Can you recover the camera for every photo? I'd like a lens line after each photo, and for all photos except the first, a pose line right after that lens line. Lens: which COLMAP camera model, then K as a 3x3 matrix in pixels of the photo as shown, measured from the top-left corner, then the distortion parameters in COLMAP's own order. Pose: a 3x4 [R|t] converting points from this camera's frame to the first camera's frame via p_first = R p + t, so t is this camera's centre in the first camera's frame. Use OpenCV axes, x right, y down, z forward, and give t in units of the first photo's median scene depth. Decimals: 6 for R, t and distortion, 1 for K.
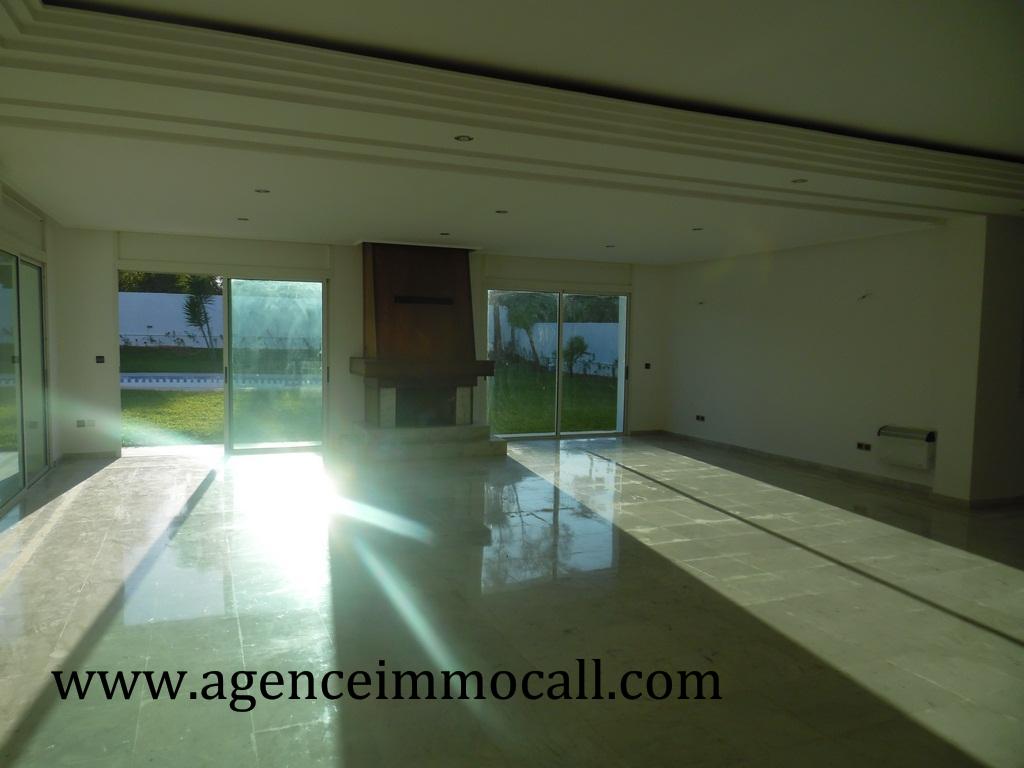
lens RADIAL K [[723.0, 0, 512.0], [0, 723.0, 384.0], [0, 0, 1]] dist [-0.003954, -0.000086]
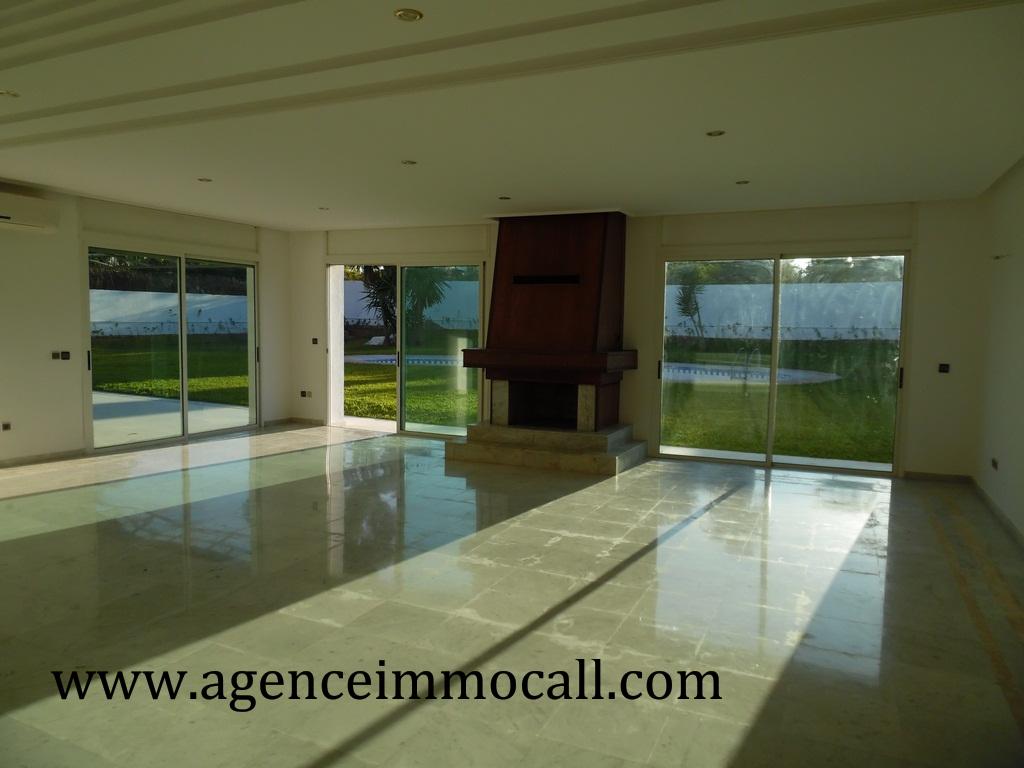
lens RADIAL K [[722.3, 0, 512.0], [0, 722.3, 384.0], [0, 0, 1]] dist [0.103933, 0.000814]
pose [[0.673439, 0.060185, -0.736789, 0.489681], [-0.051707, 0.998074, 0.034267, -0.020184], [0.737433, 0.015021, 0.675254, 0.393938]]
